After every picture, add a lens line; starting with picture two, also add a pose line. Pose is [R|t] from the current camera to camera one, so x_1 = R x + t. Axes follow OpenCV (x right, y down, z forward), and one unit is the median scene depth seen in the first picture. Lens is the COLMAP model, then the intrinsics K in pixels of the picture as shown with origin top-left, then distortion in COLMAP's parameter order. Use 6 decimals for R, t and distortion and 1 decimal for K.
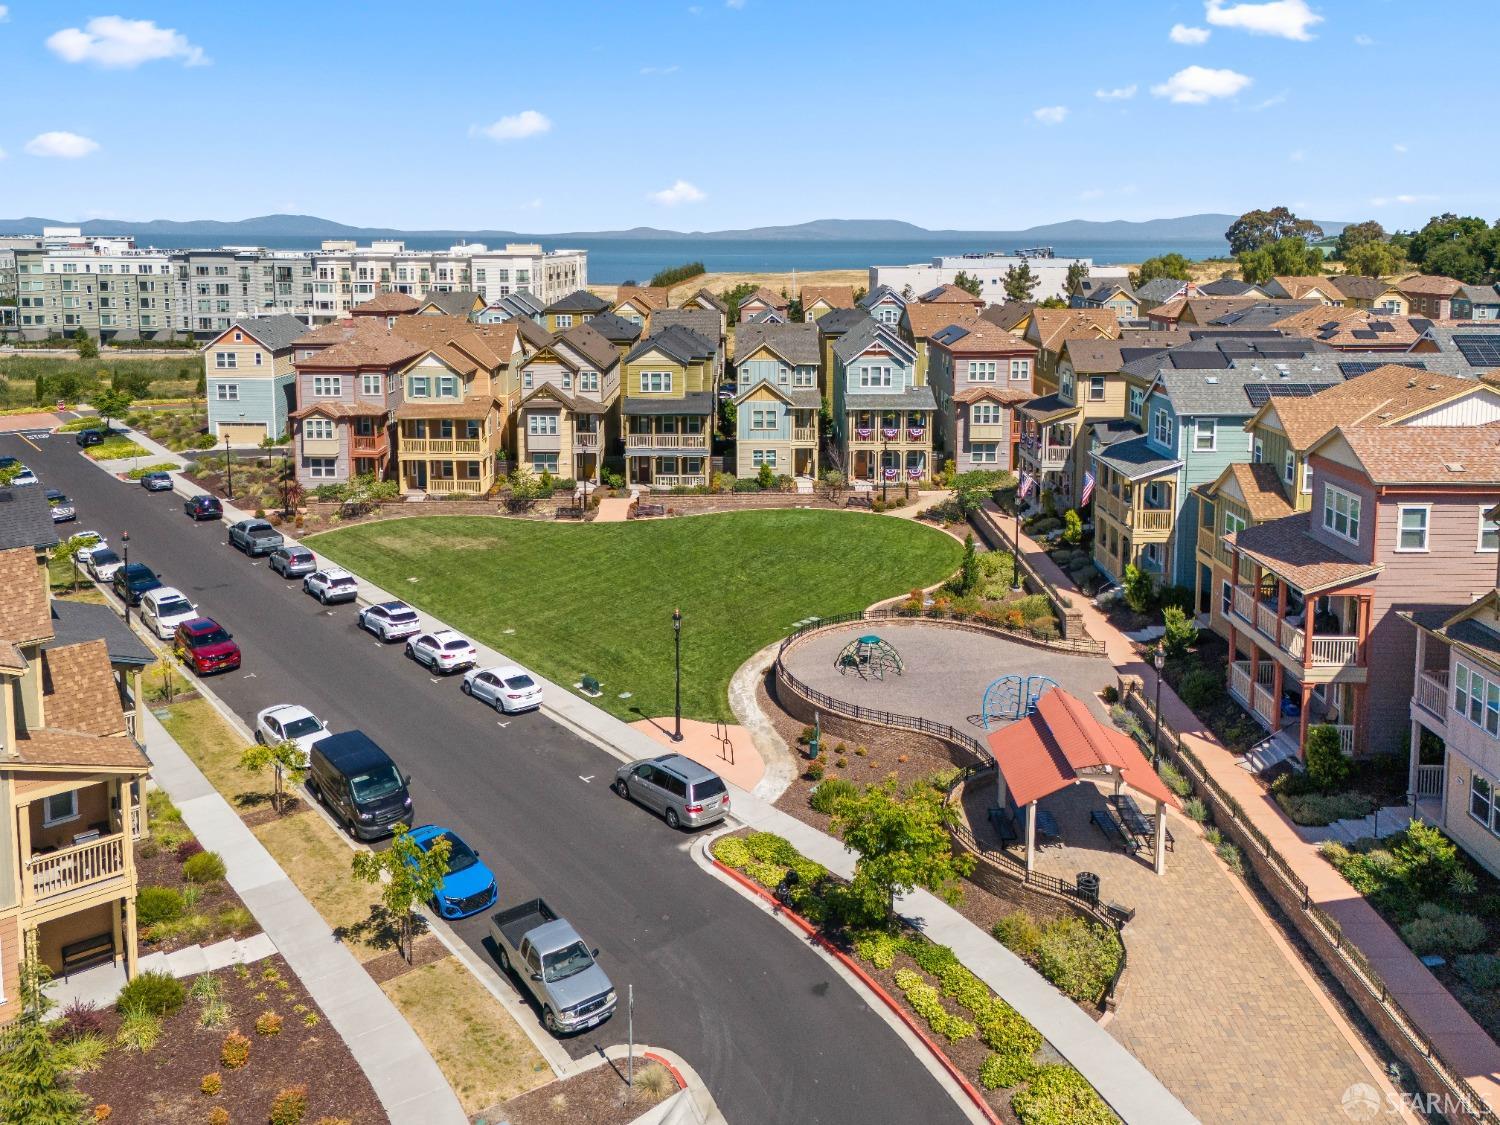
lens RADIAL K [[1286.5, 0, 751.4], [0, 1286.5, 560.0], [0, 0, 1]] dist [0.047310, -0.069910]
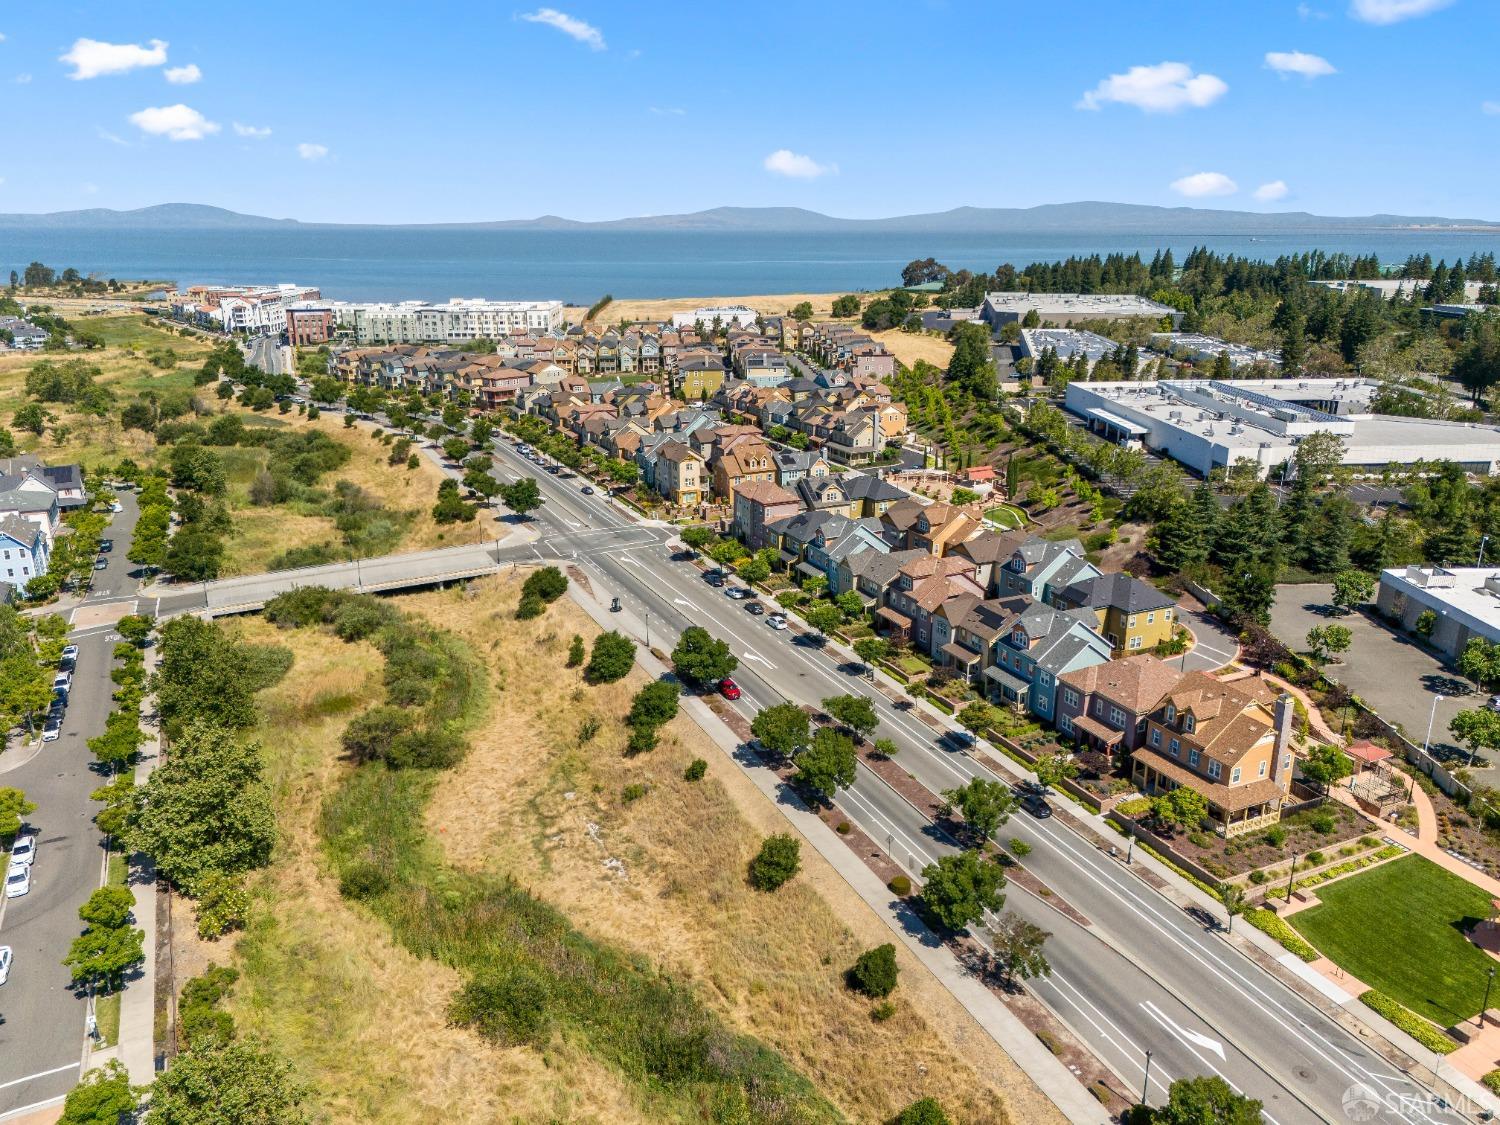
lens RADIAL K [[1286.5, 0, 748.6], [0, 1286.5, 562.5], [0, 0, 1]] dist [0.047310, -0.069910]
pose [[0.997589, -0.023821, 0.065186, 0.129745], [0.022962, 0.999640, 0.013899, 0.587326], [-0.065494, -0.012369, 0.997776, -3.823746]]
